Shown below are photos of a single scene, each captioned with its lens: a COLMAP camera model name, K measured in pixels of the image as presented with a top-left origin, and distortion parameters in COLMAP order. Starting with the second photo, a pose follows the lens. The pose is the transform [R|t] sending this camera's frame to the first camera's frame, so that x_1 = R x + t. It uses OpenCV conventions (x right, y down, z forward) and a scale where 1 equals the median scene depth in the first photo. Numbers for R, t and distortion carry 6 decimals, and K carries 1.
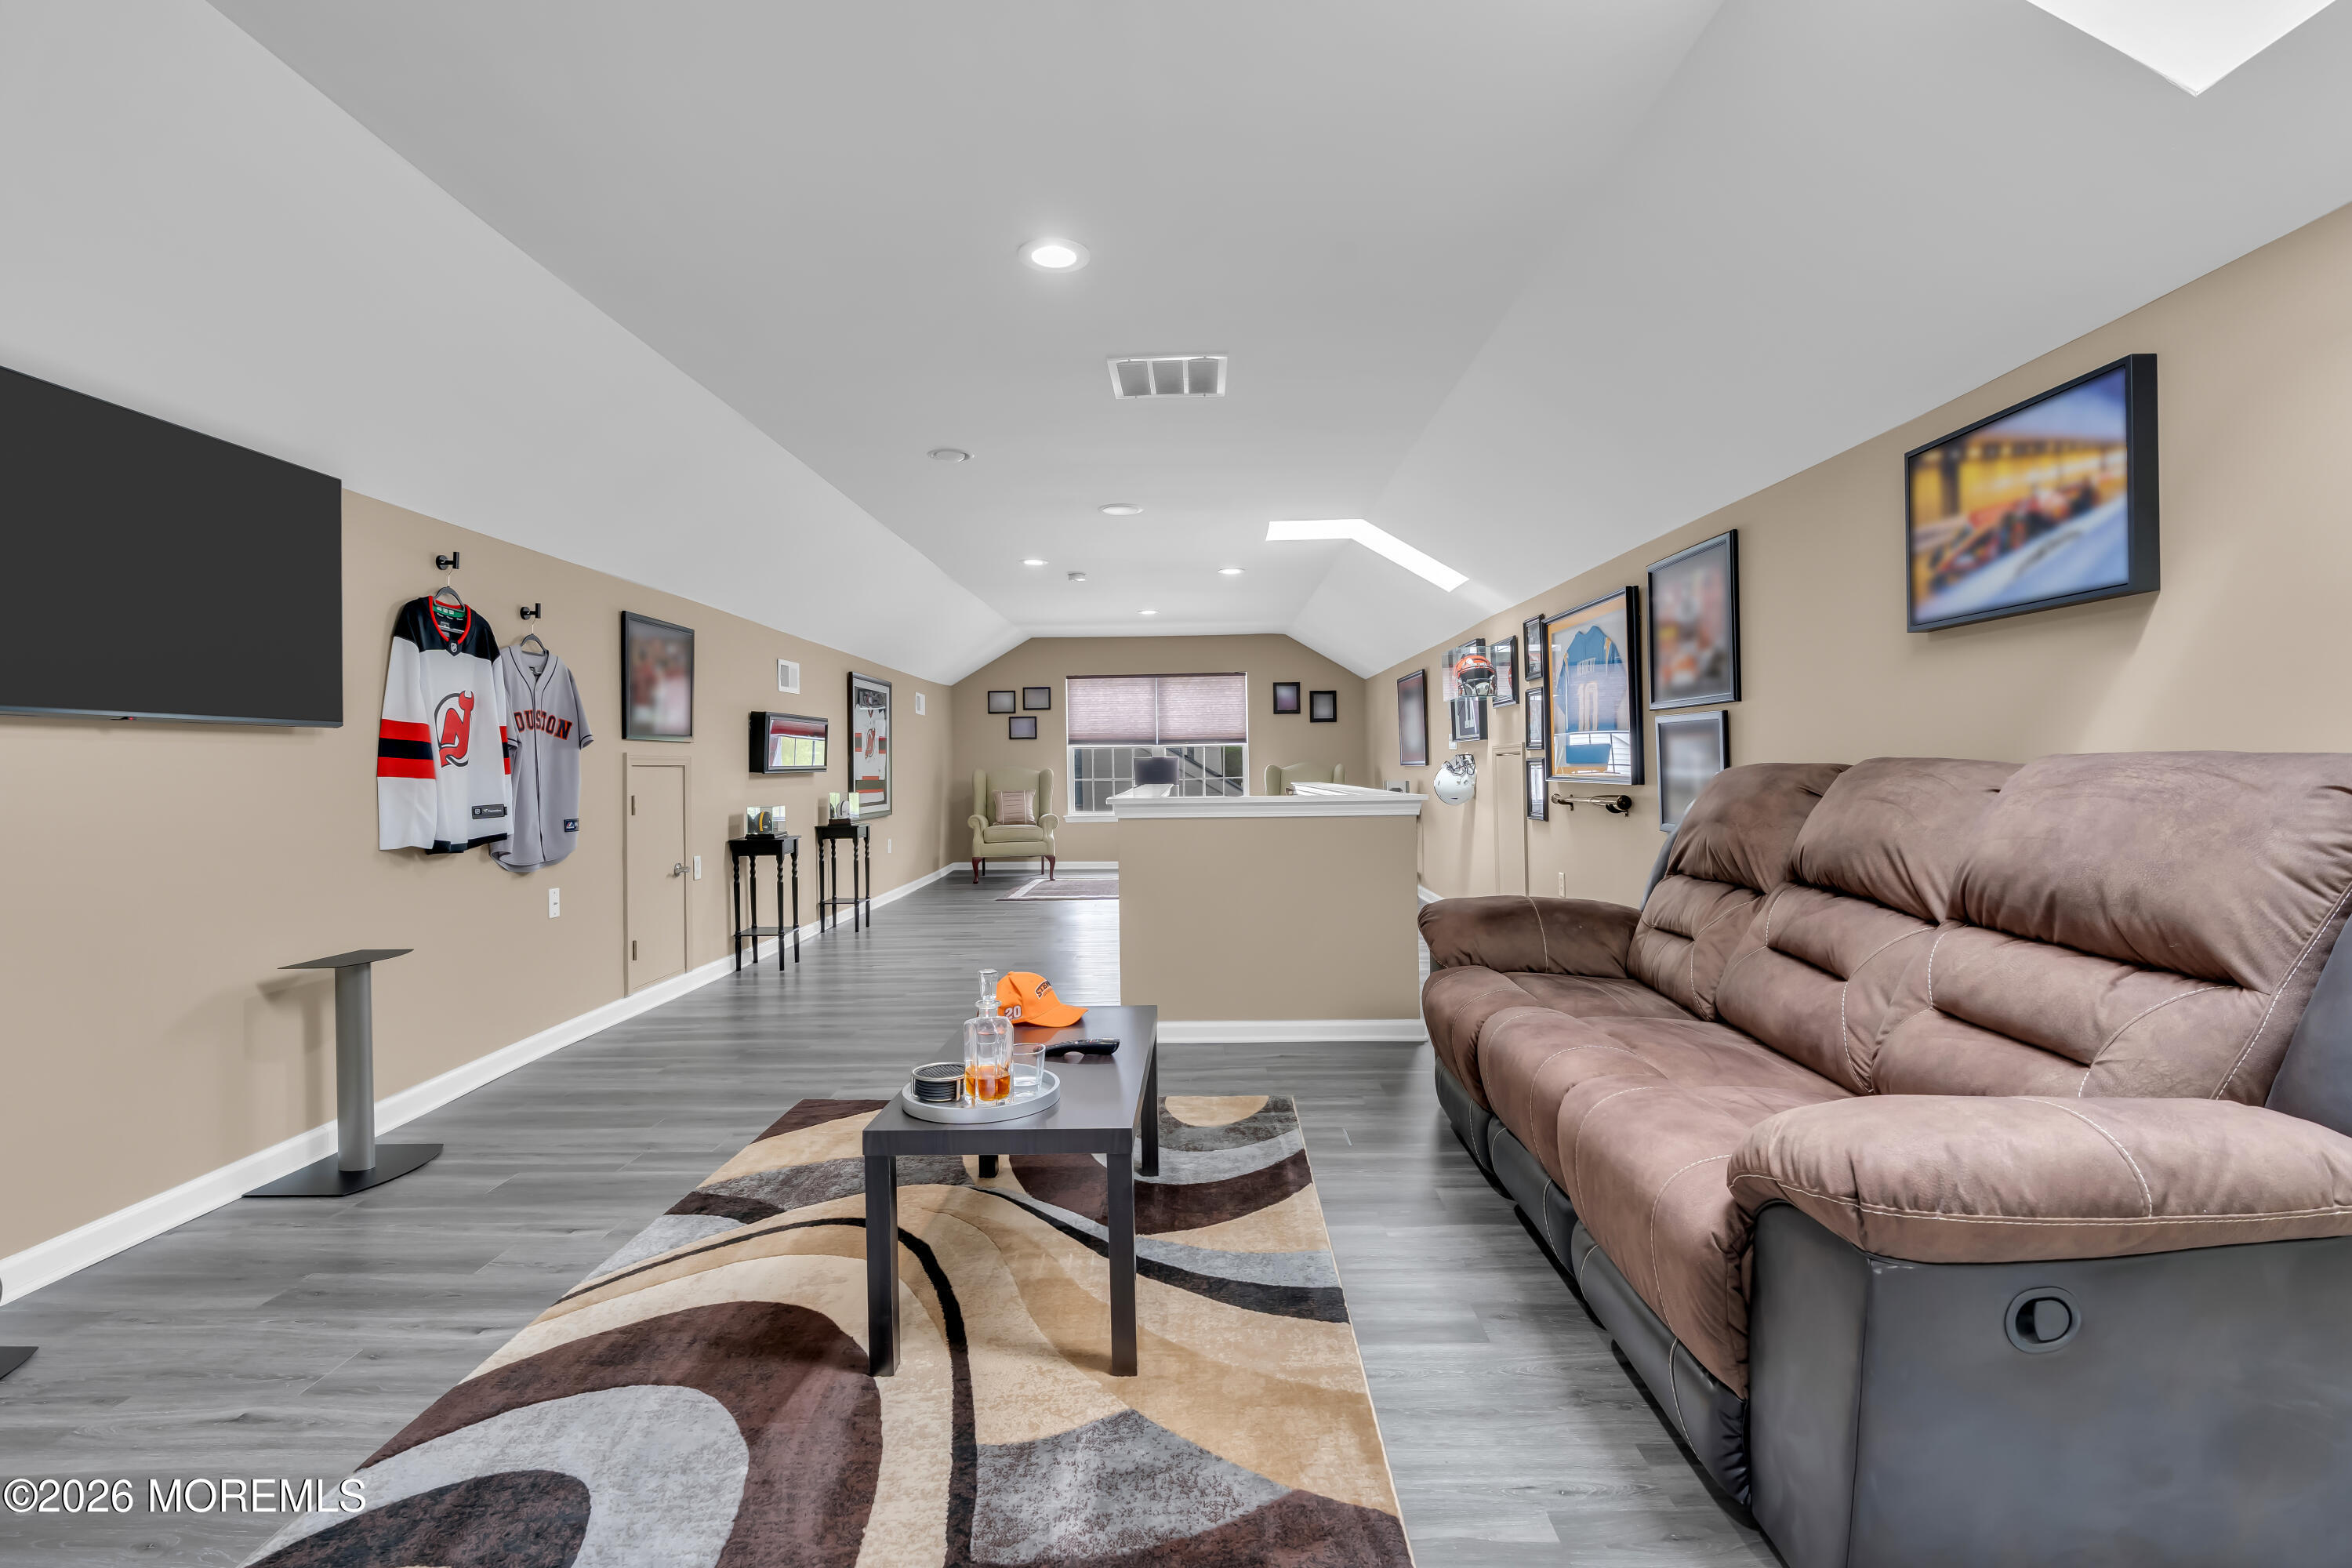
lens RADIAL K [[1083.3, 0, 1189.1], [0, 1083.3, 760.2], [0, 0, 1]] dist [0.001351, 0.000154]
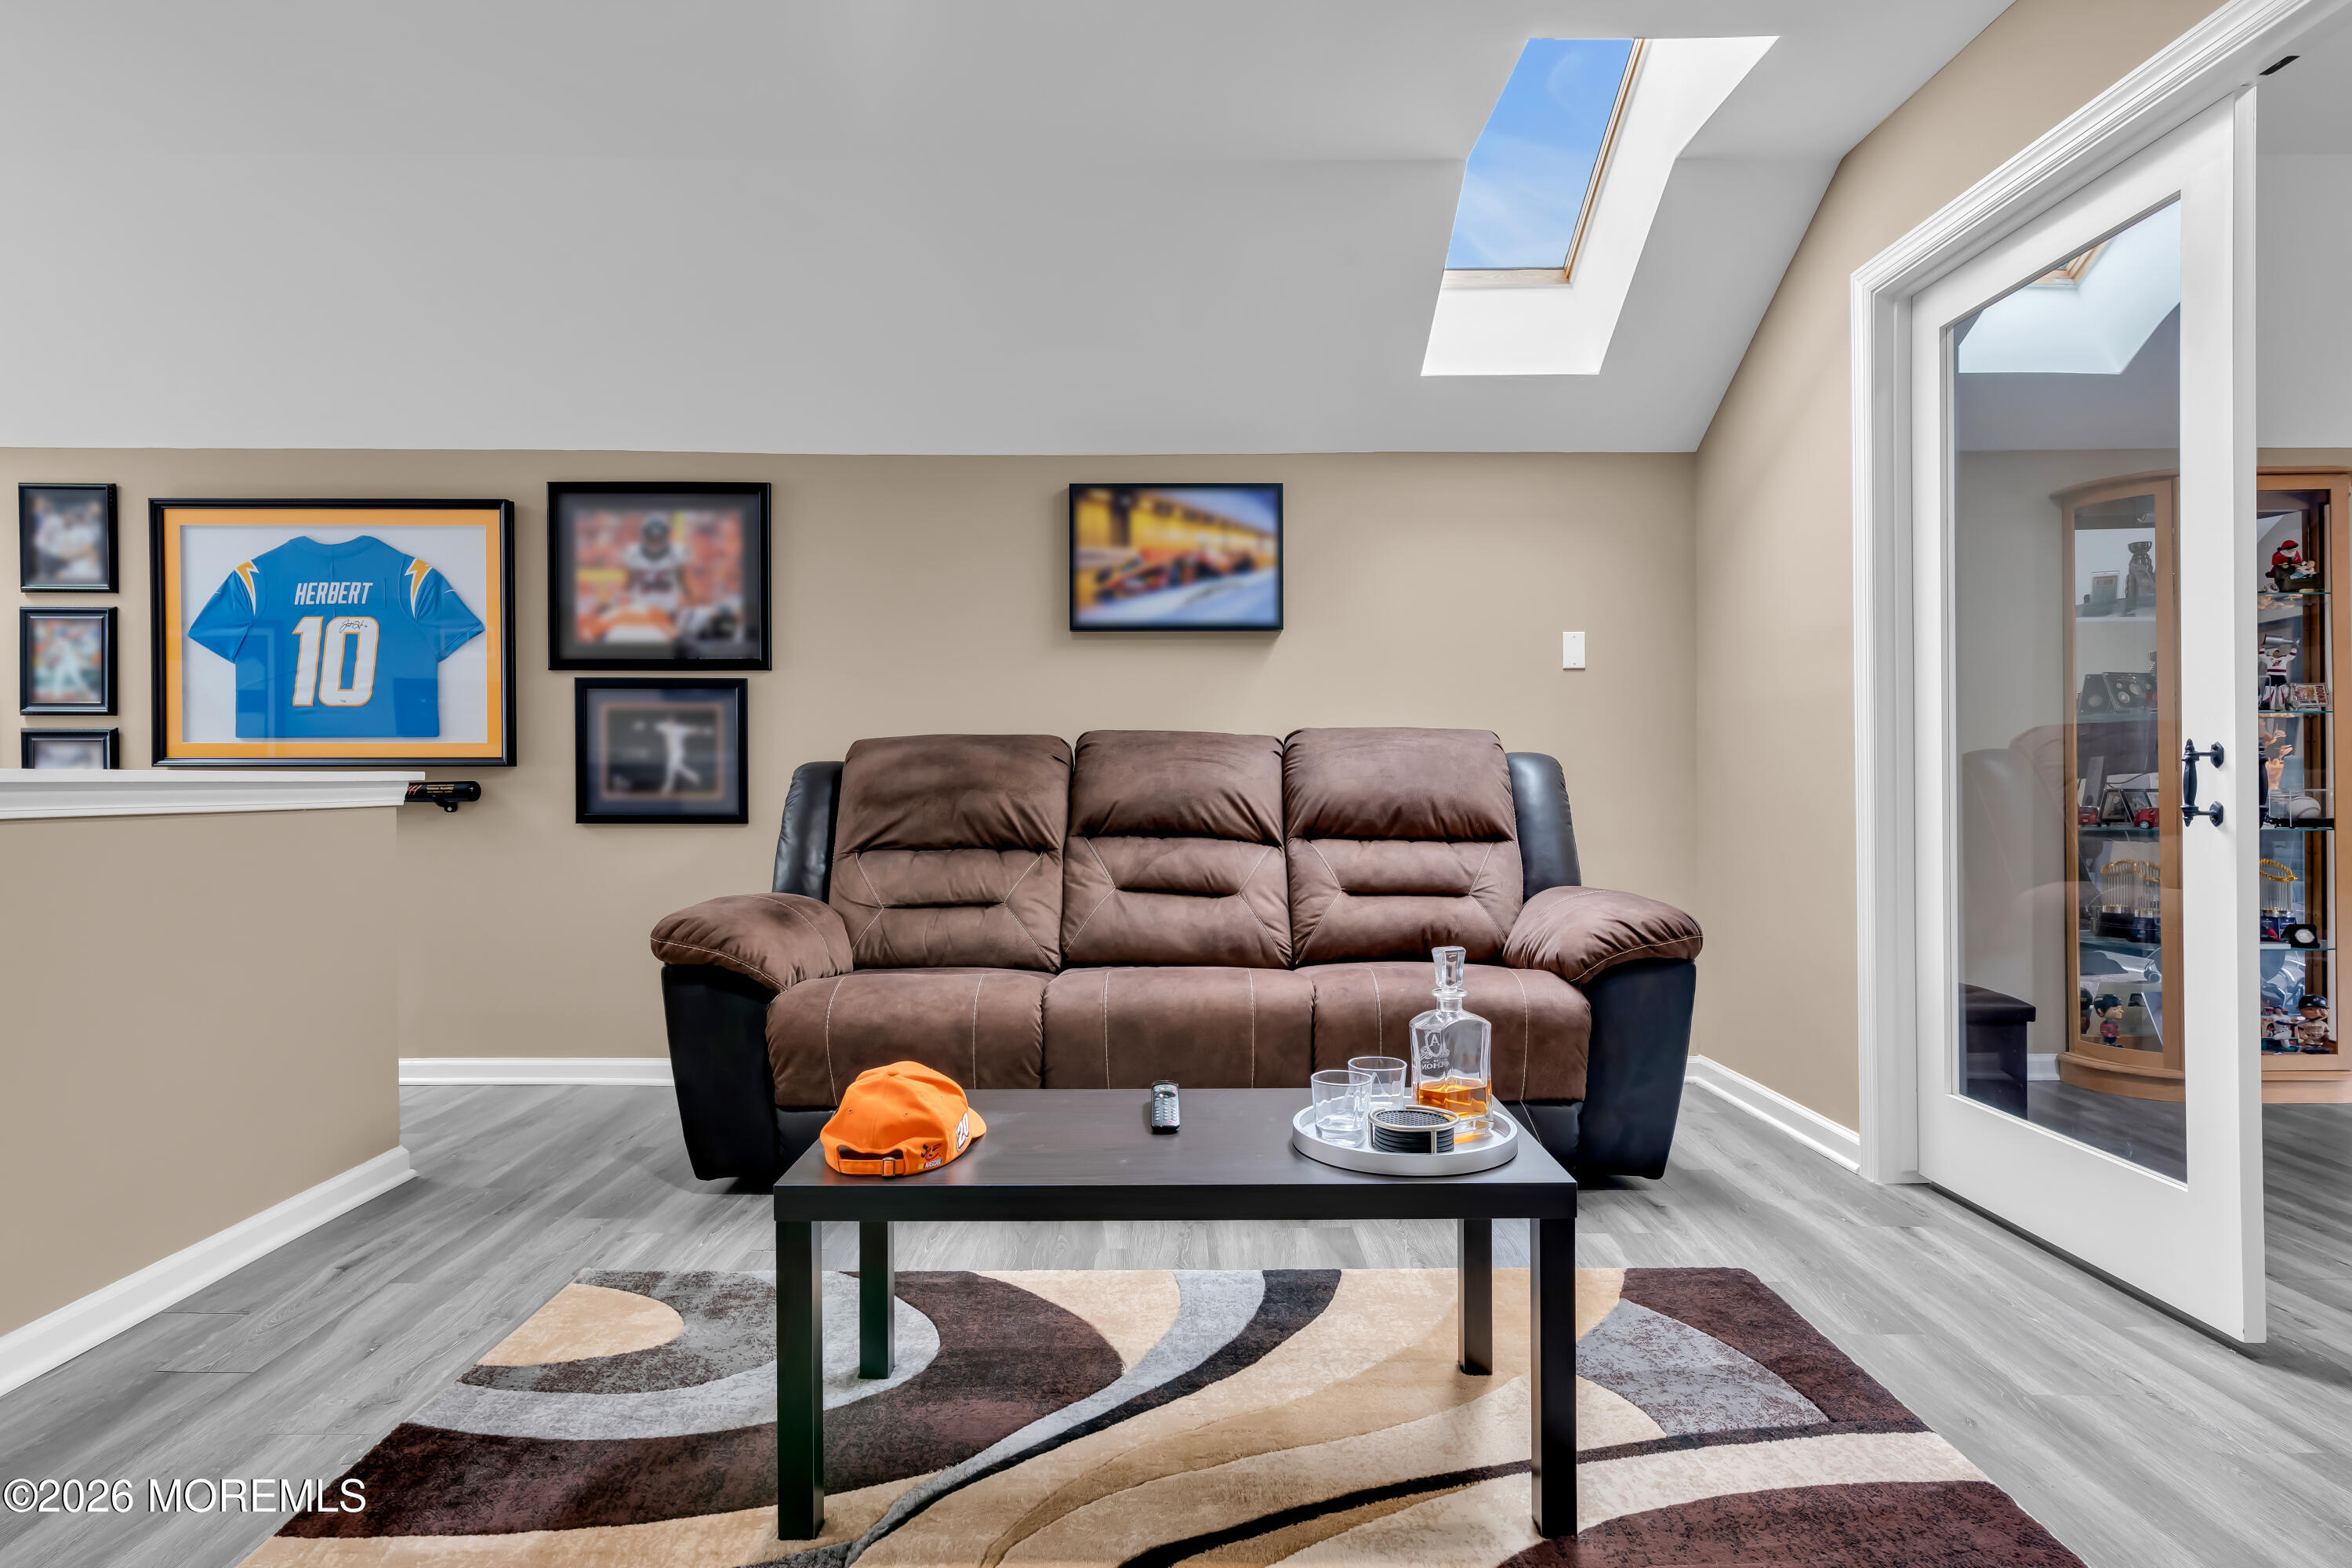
lens RADIAL K [[1319.6, 0, 1164.1], [0, 1319.6, 774.9], [0, 0, 1]] dist [0.002069, 0.001636]
pose [[-0.017946, 0.019047, 0.999658, -0.672065], [-0.000719, 0.999818, -0.019063, 0.060087], [-0.999839, -0.001061, -0.017929, 0.753318]]
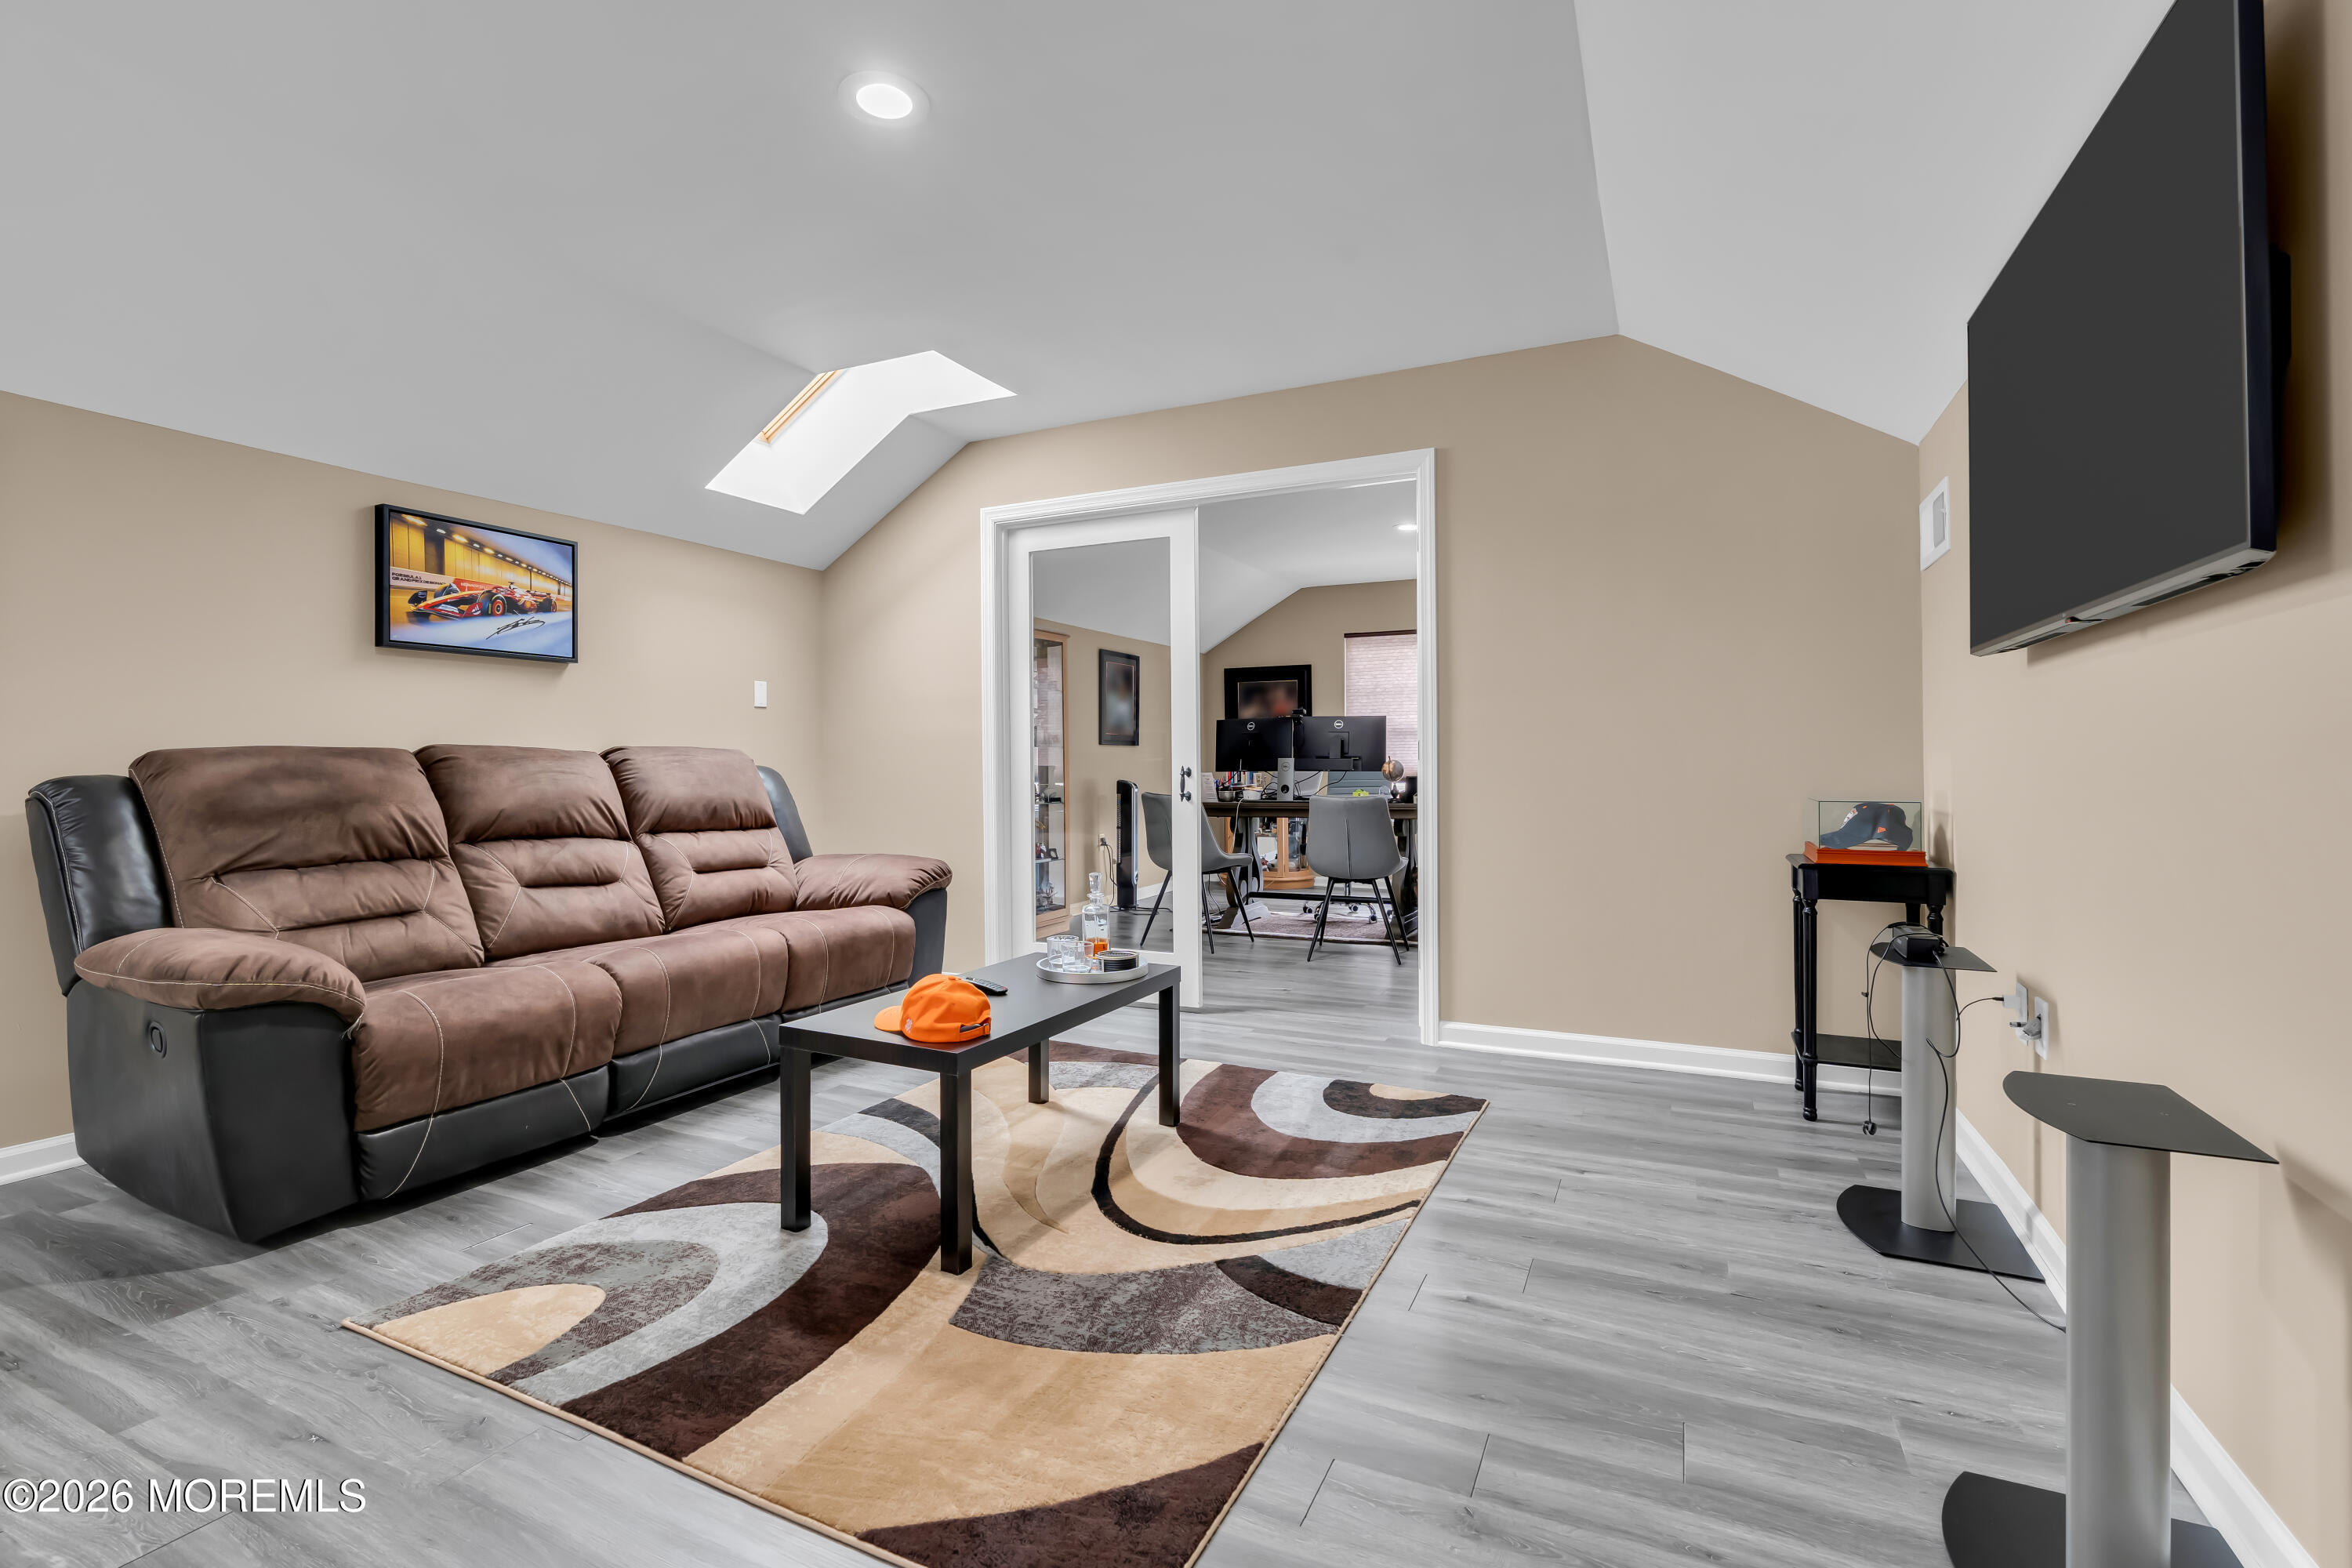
lens RADIAL K [[1060.0, 0, 1171.5], [0, 1060.0, 761.7], [0, 0, 1]] dist [-0.001215, 0.000691]
pose [[-0.901772, 0.024485, 0.431518, -0.562964], [0.019515, 0.999682, -0.015940, 0.044165], [-0.431772, -0.005953, -0.901963, 1.402098]]
